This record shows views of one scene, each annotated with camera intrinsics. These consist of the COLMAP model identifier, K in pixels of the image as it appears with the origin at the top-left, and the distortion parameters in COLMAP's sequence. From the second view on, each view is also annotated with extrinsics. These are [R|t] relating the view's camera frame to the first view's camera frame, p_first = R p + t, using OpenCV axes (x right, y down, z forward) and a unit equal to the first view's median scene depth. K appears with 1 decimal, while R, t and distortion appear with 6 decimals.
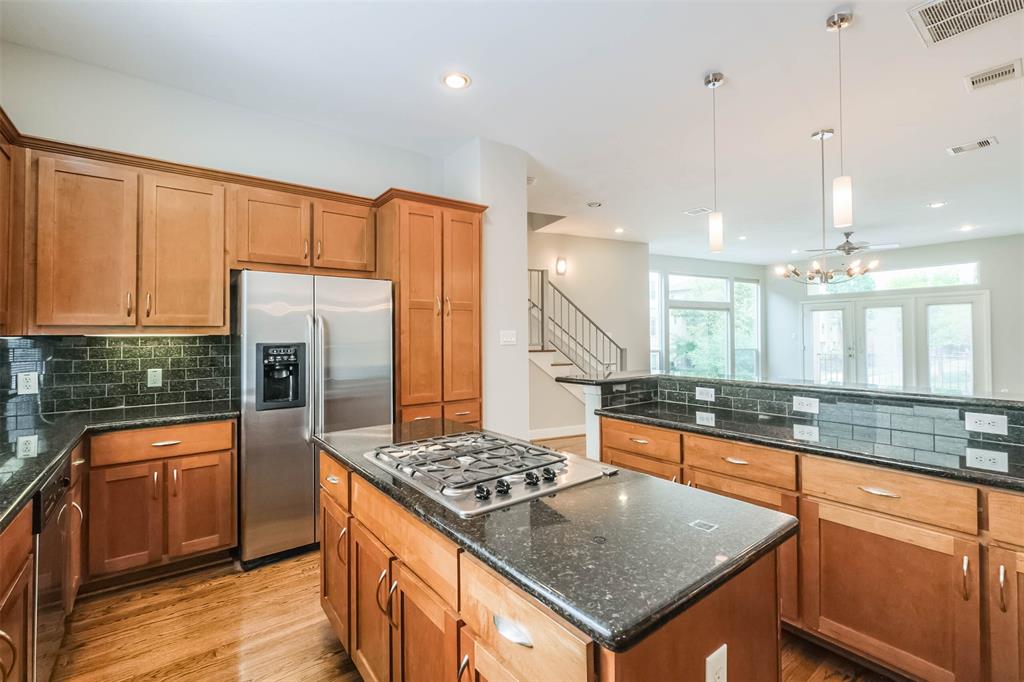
lens RADIAL K [[448.6, 0, 510.0], [0, 448.6, 336.2], [0, 0, 1]] dist [-0.004609, -0.000784]
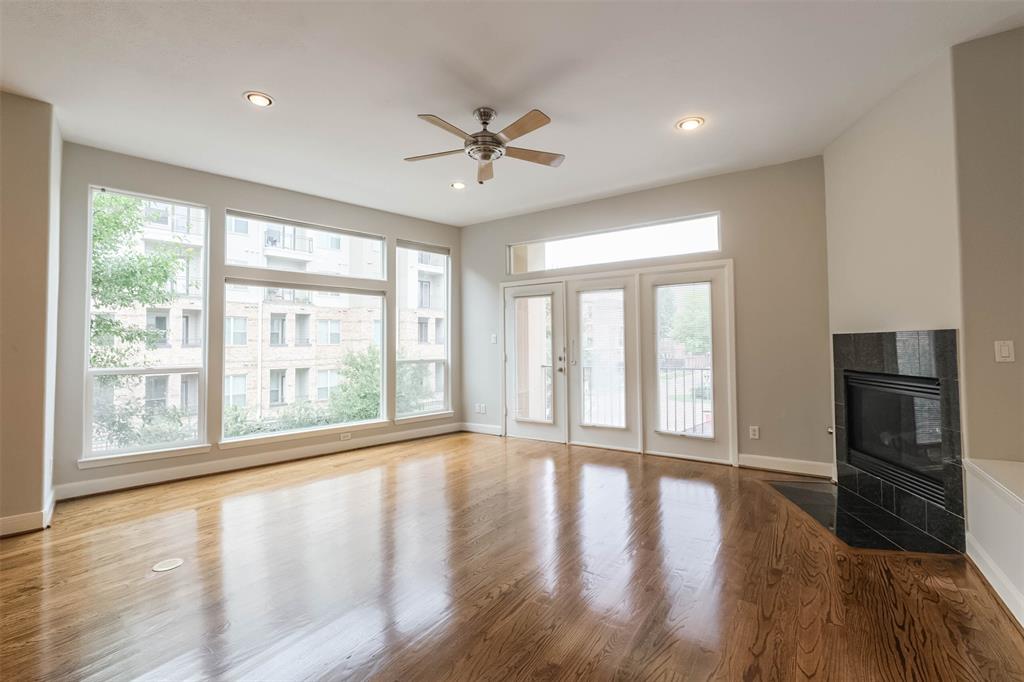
lens RADIAL K [[448.6, 0, 510.9], [0, 448.6, 334.4], [0, 0, 1]] dist [-0.004609, -0.000784]
pose [[0.950717, 0.002035, 0.310053, 0.528716], [0.004932, 0.999753, -0.021682, 0.008435], [-0.310020, 0.022143, 0.950472, 0.456130]]
